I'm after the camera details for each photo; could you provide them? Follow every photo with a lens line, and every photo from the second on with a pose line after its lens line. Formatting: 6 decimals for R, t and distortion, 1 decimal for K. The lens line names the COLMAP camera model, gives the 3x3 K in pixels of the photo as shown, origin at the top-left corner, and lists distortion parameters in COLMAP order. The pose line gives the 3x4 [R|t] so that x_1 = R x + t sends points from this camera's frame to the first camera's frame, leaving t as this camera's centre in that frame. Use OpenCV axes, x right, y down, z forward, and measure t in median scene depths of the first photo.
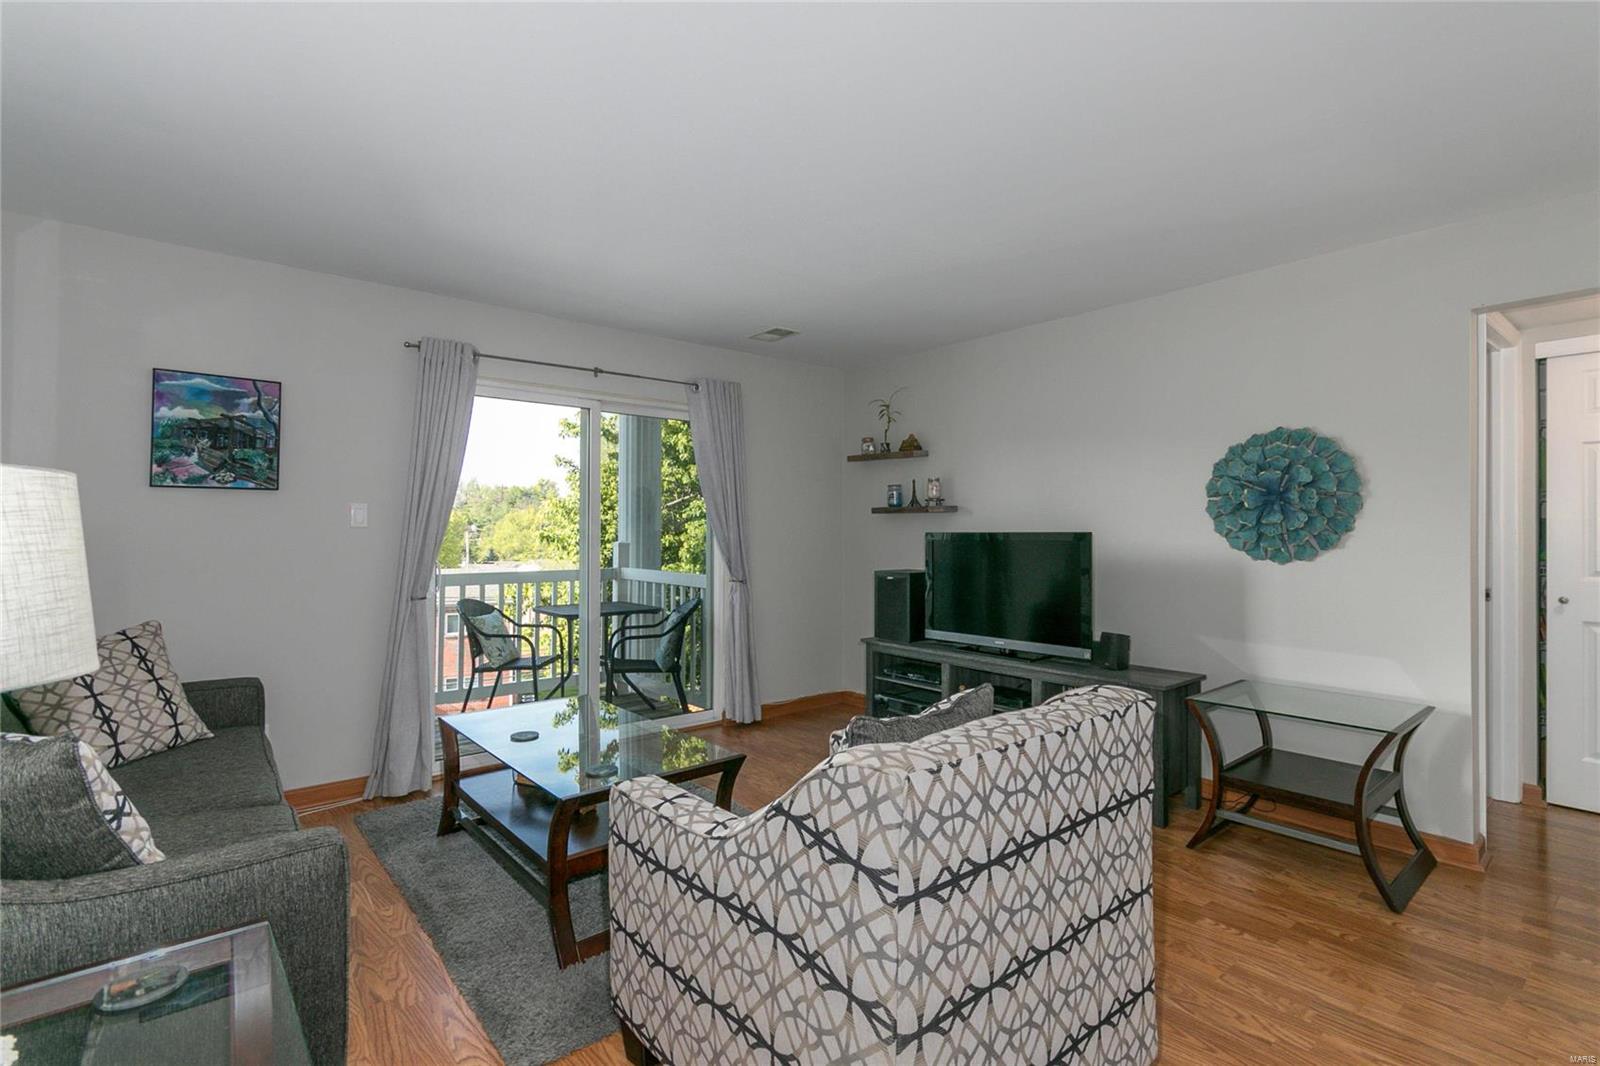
lens RADIAL K [[748.1, 0, 807.9], [0, 748.1, 526.1], [0, 0, 1]] dist [0.002855, 0.000073]
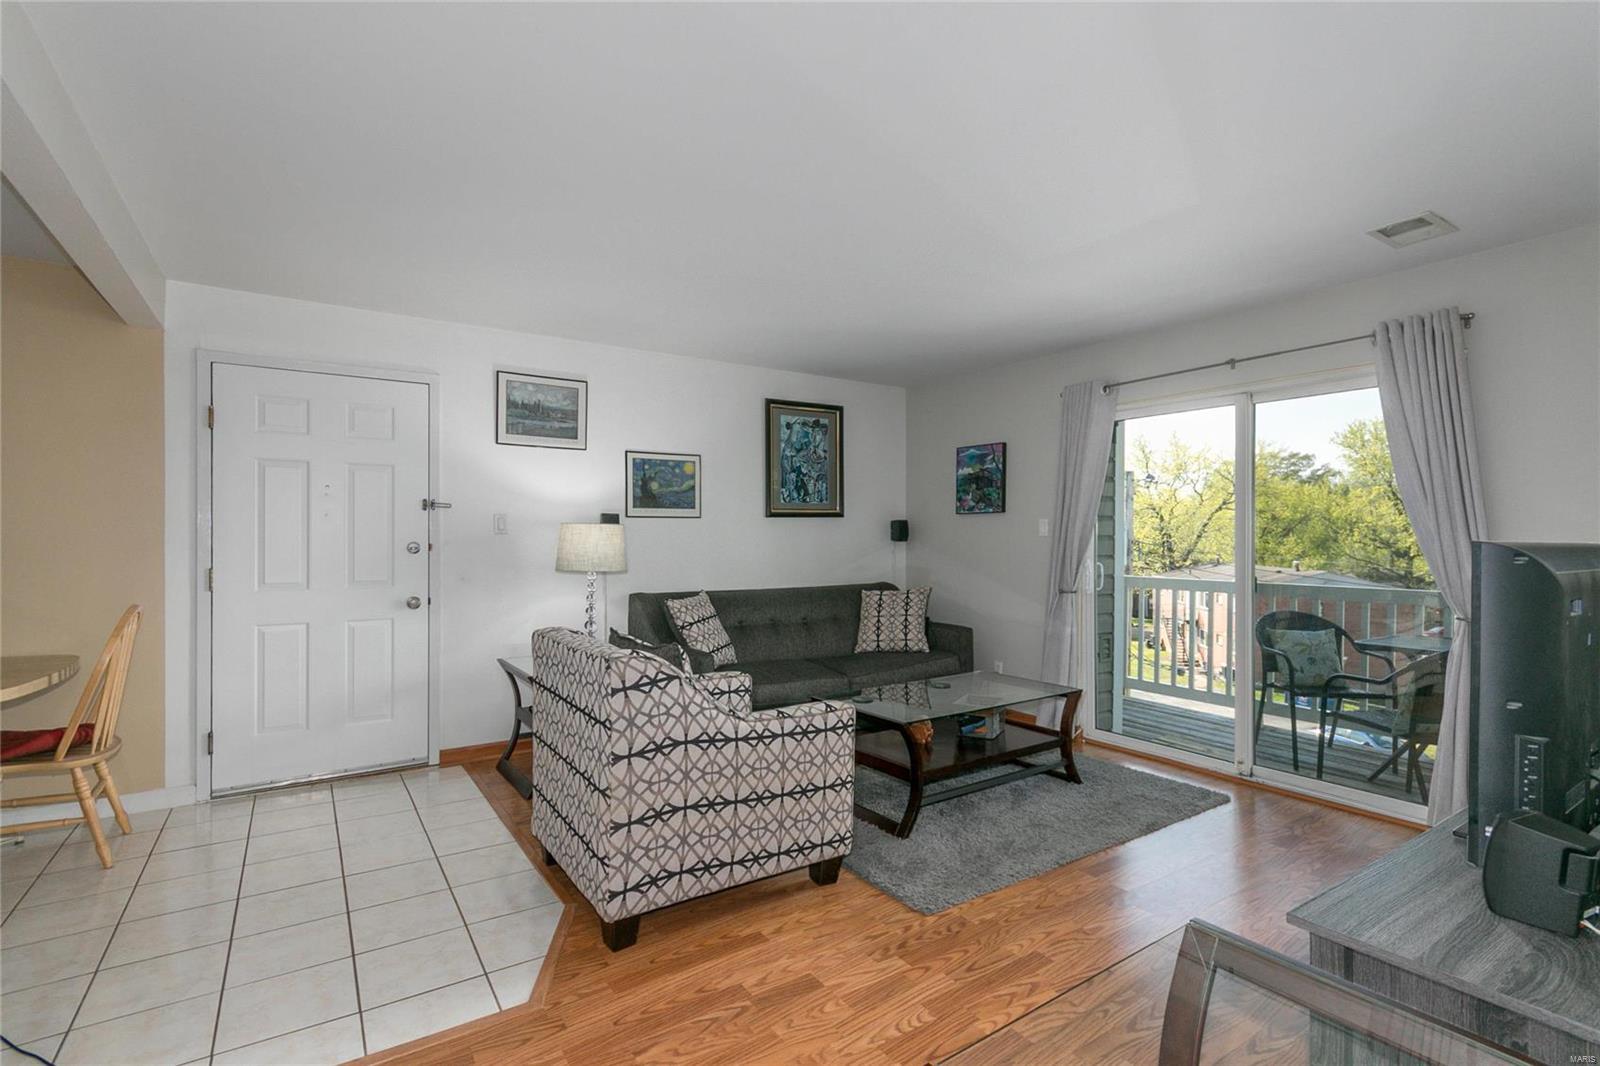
lens RADIAL K [[744.1, 0, 795.8], [0, 744.1, 538.3], [0, 0, 1]] dist [-0.000483, -0.000034]
pose [[-0.103415, -0.003155, -0.994633, 0.635874], [0.003146, 0.999989, -0.003499, 0.007256], [0.994633, -0.003491, -0.103404, 0.539955]]
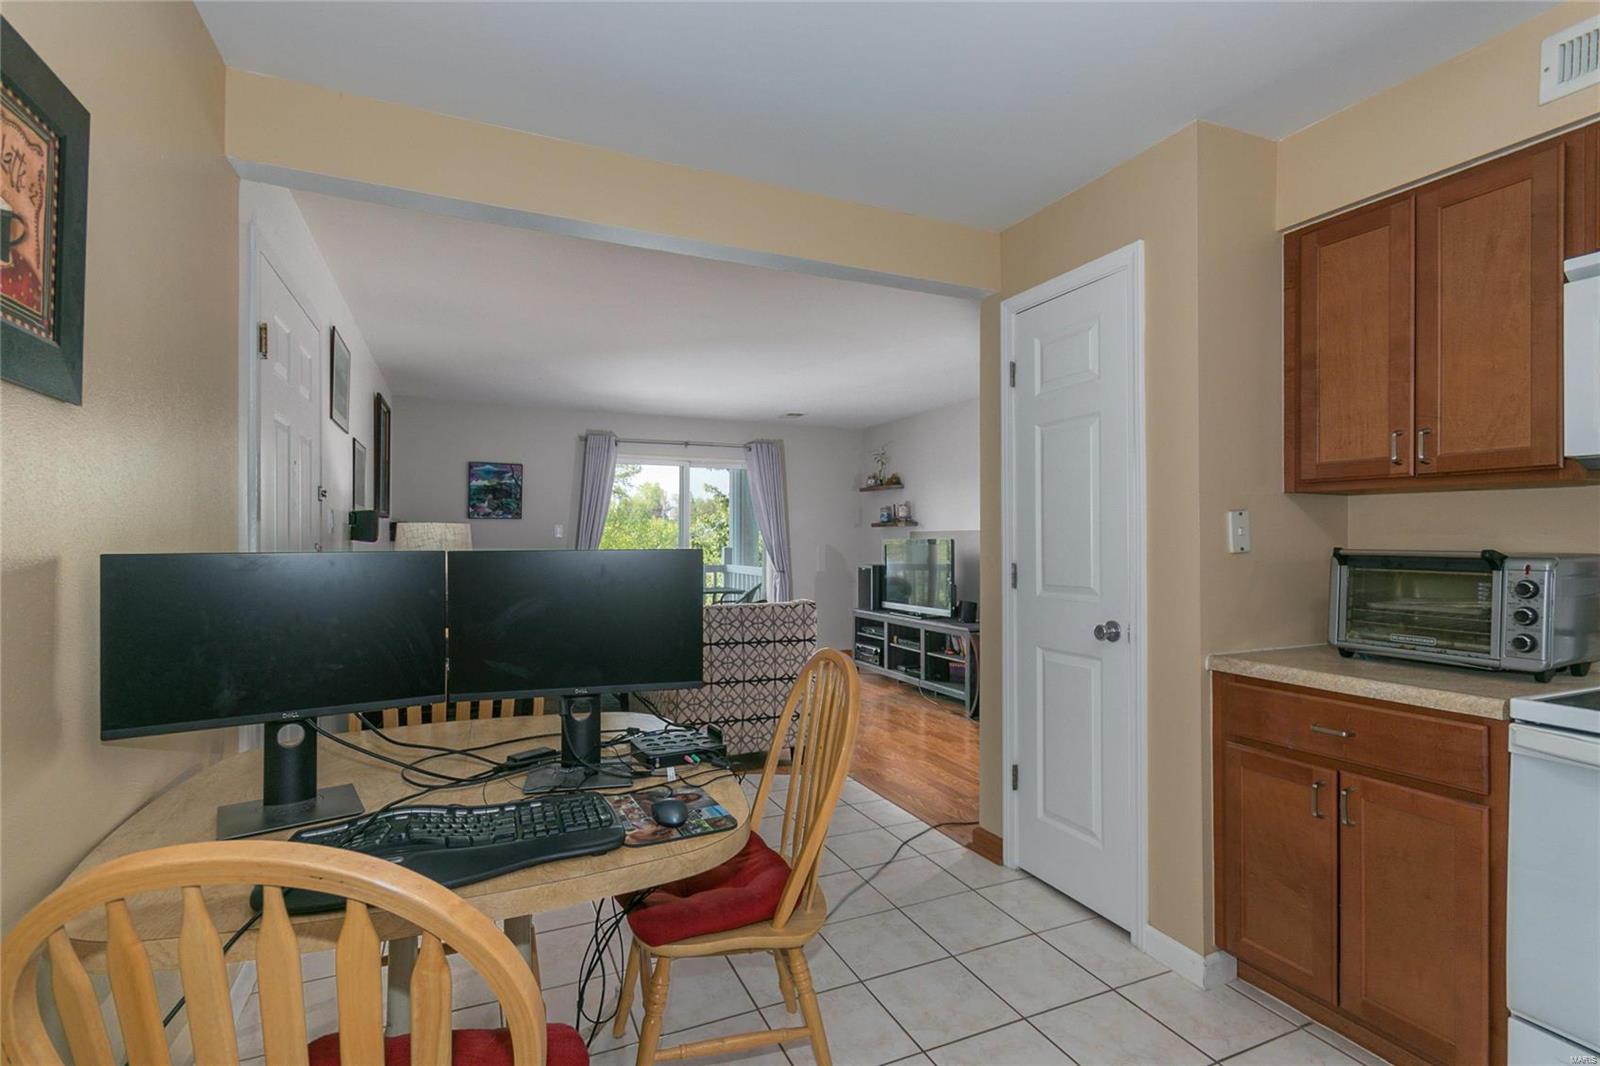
lens RADIAL K [[748.1, 0, 794.1], [0, 748.1, 536.8], [0, 0, 1]] dist [0.002855, 0.000073]
pose [[0.960493, -0.004882, -0.278260, 0.393057], [0.005093, 0.999987, 0.000036, 0.002247], [0.278256, -0.001452, 0.960506, -0.513618]]
